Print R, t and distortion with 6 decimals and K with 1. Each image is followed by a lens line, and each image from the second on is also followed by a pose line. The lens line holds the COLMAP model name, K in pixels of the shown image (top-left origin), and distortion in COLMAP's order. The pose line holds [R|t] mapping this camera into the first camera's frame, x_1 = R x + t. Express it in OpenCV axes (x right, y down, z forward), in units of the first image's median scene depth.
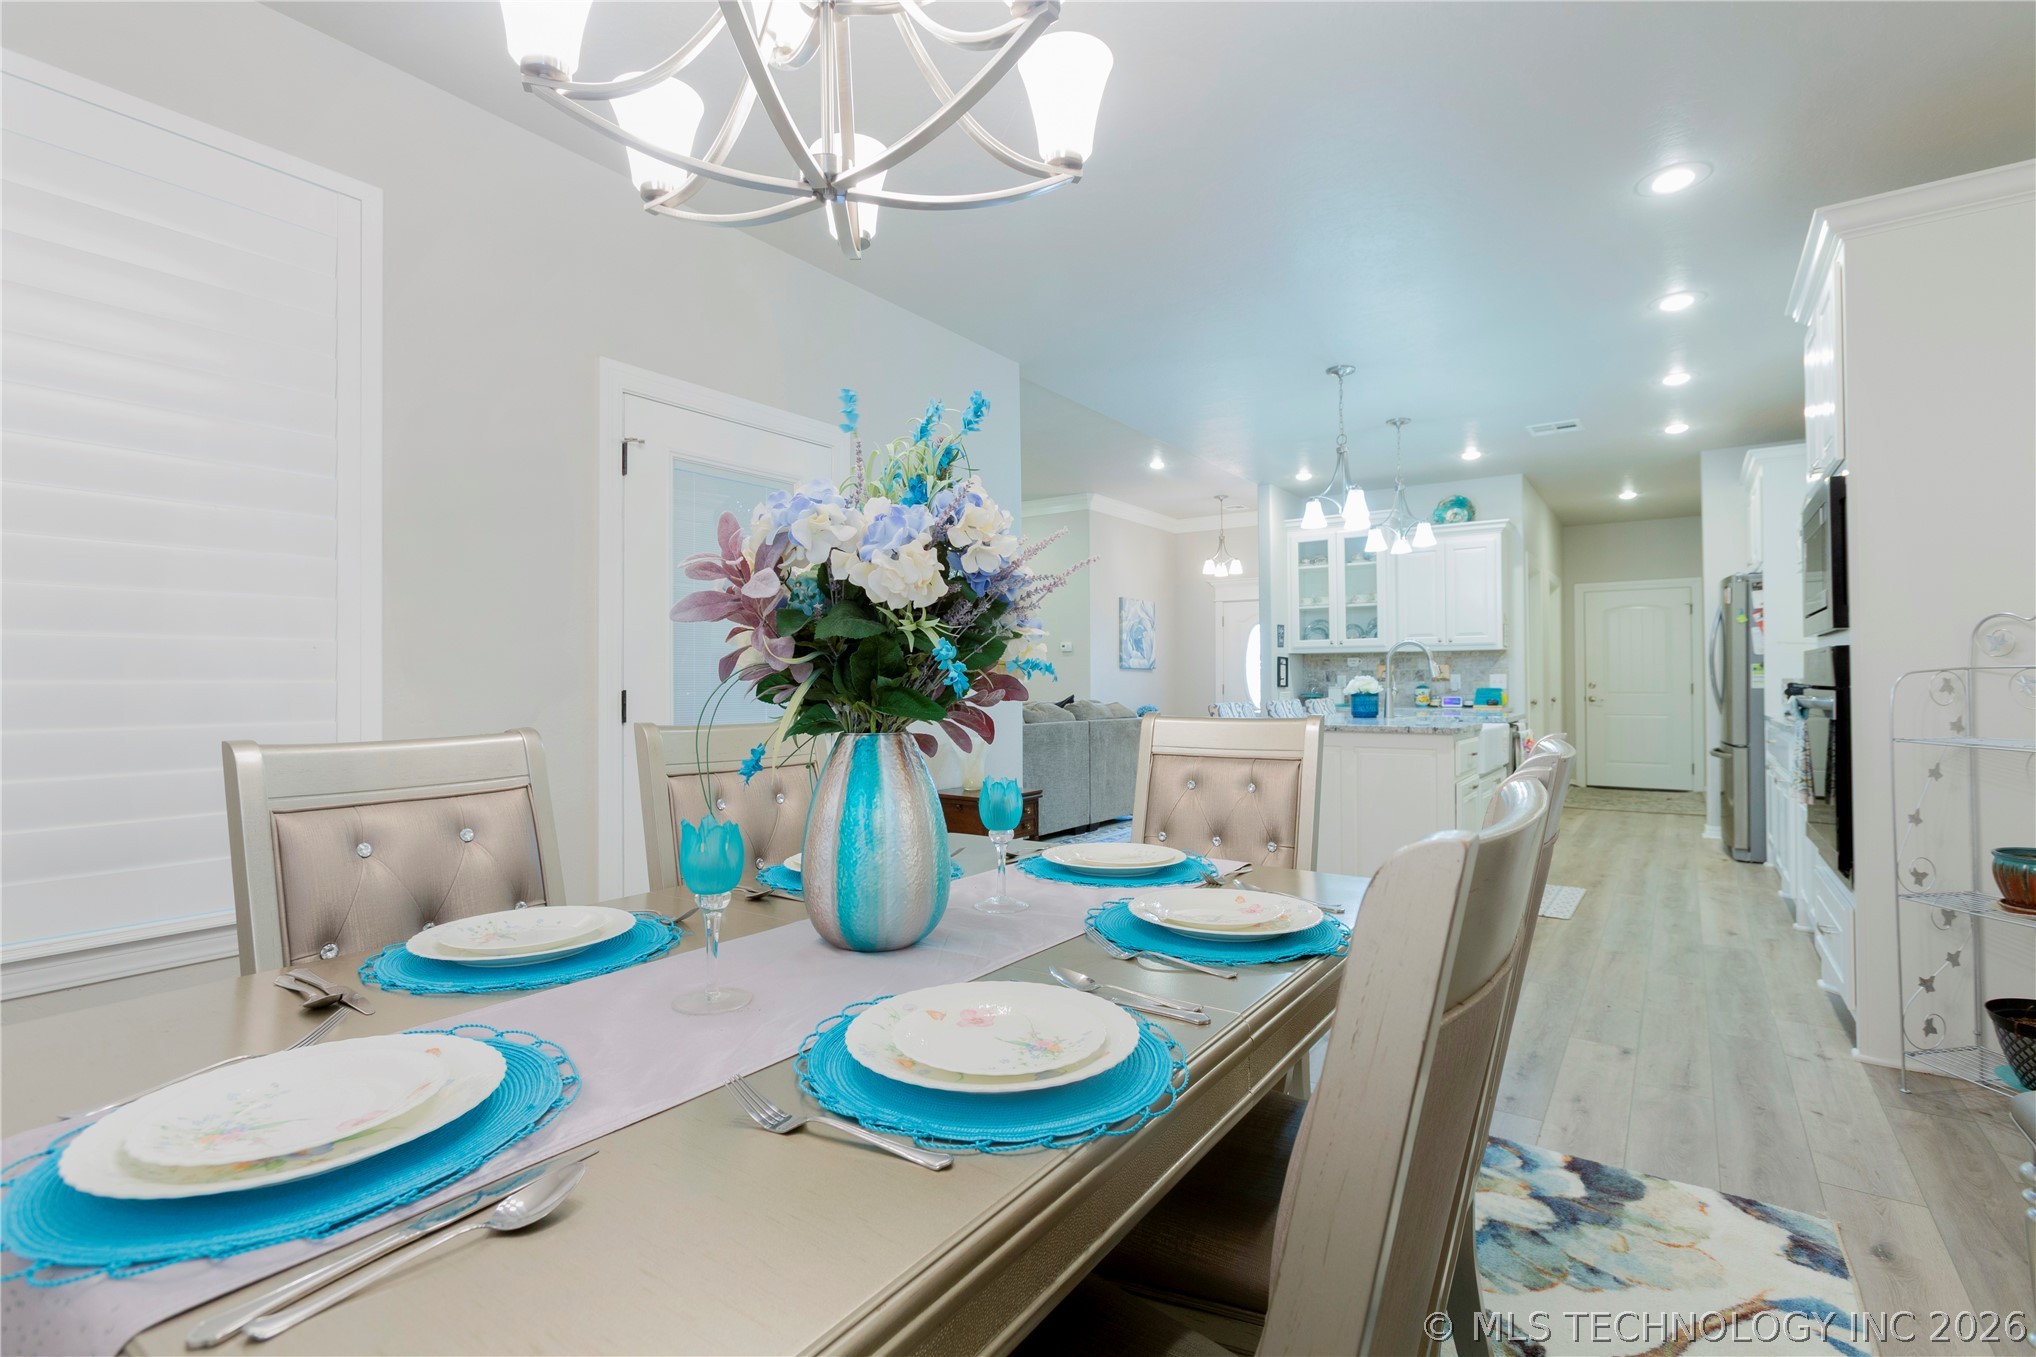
lens RADIAL K [[960.3, 0, 1026.4], [0, 960.3, 667.6], [0, 0, 1]] dist [-0.010185, 0.007950]
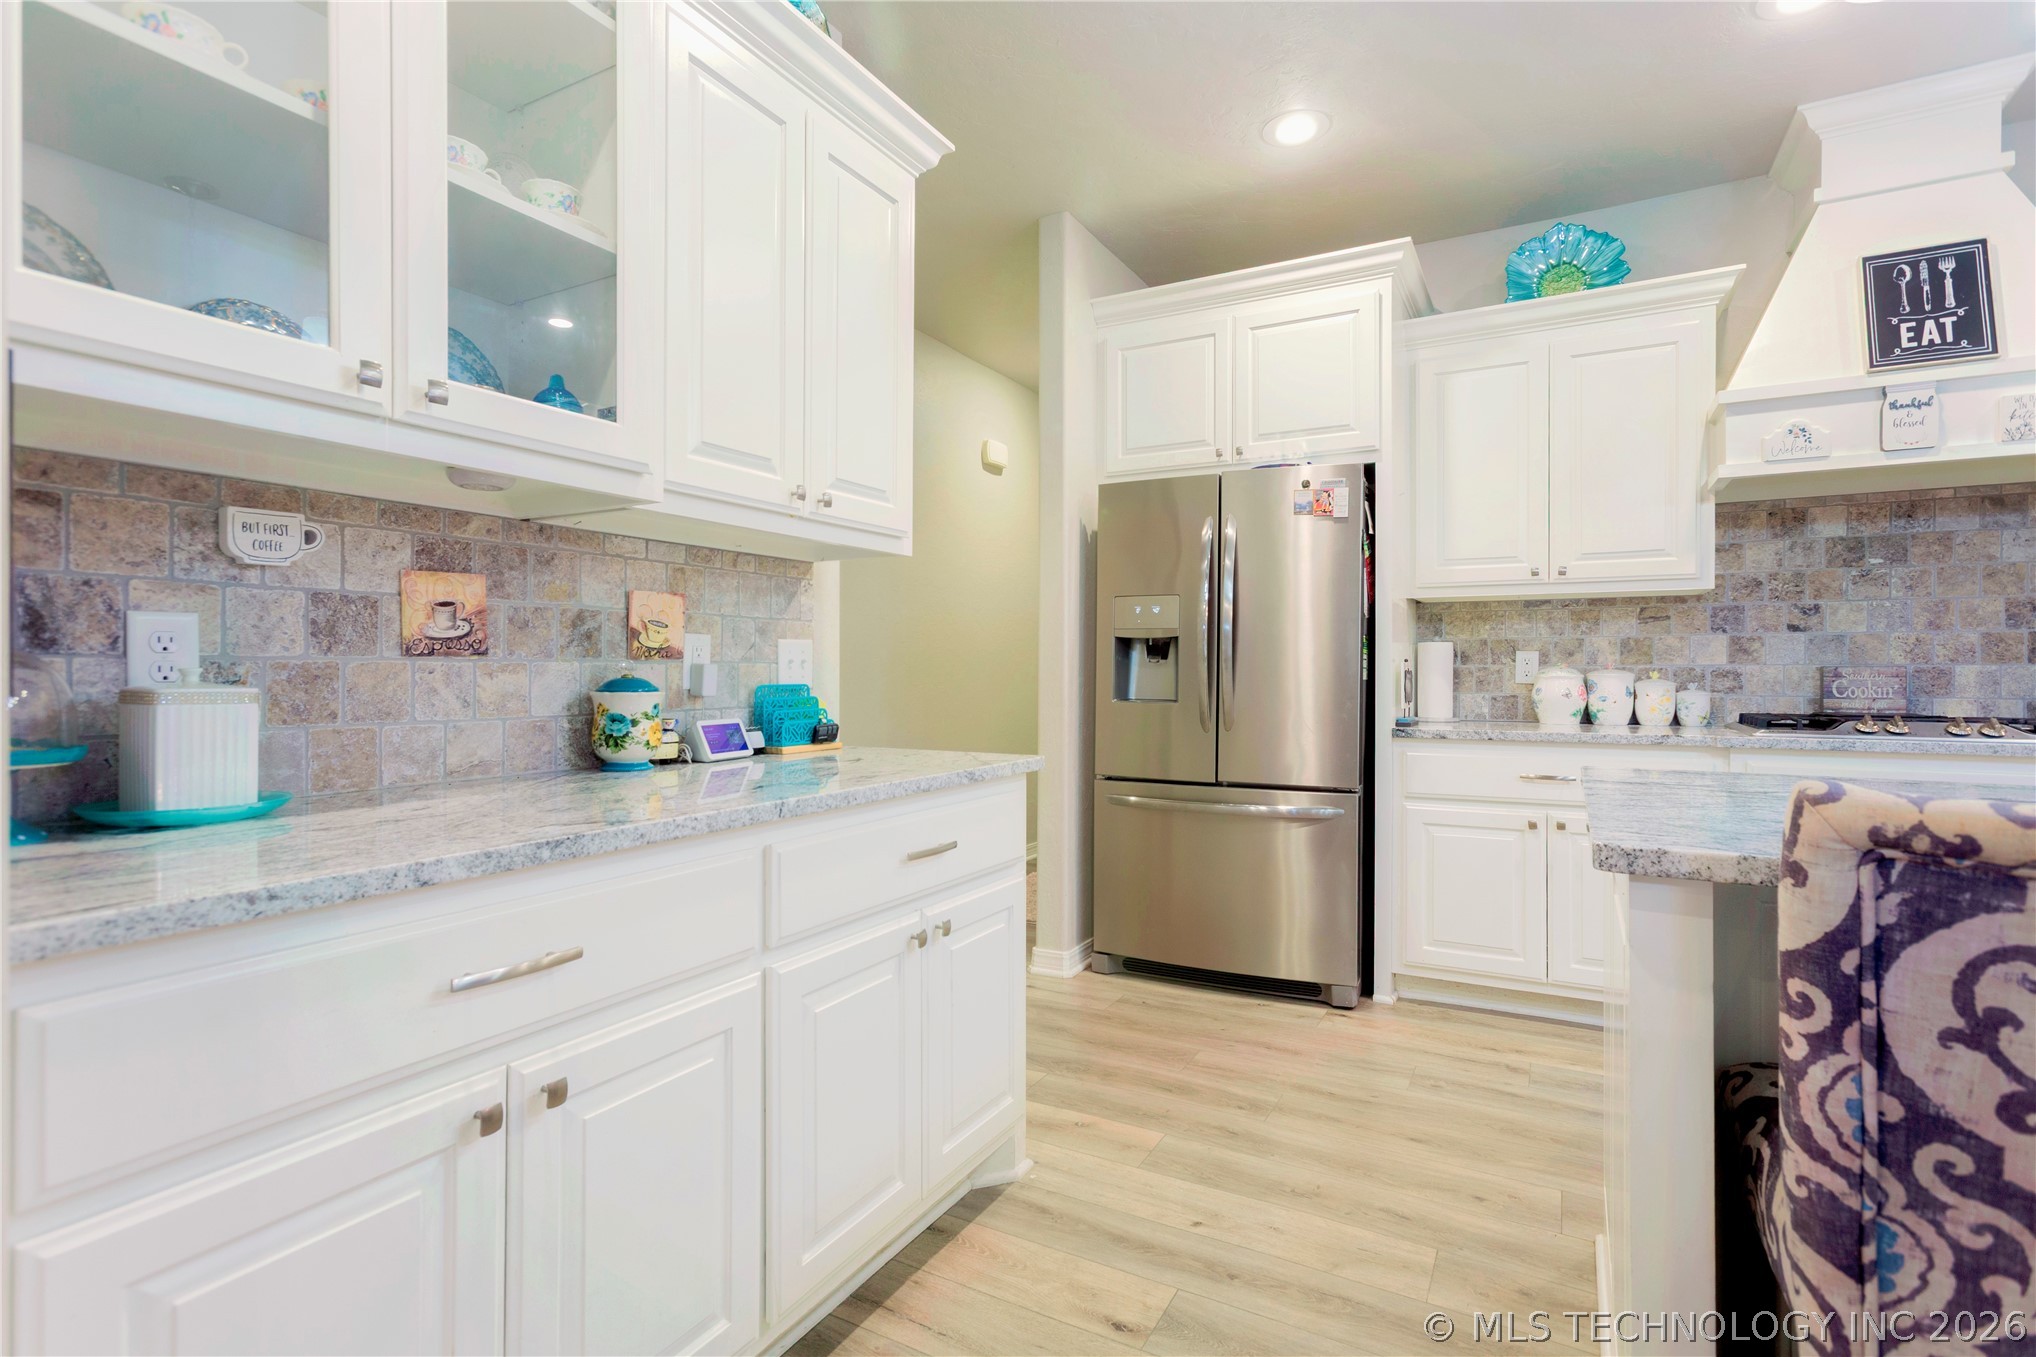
lens RADIAL K [[960.3, 0, 1017.2], [0, 960.3, 667.9], [0, 0, 1]] dist [-0.010185, 0.007950]
pose [[-0.085680, 0.004799, 0.996311, 0.177503], [-0.018229, 0.999813, -0.006383, 0.016473], [-0.996156, -0.018708, -0.085577, 0.939801]]
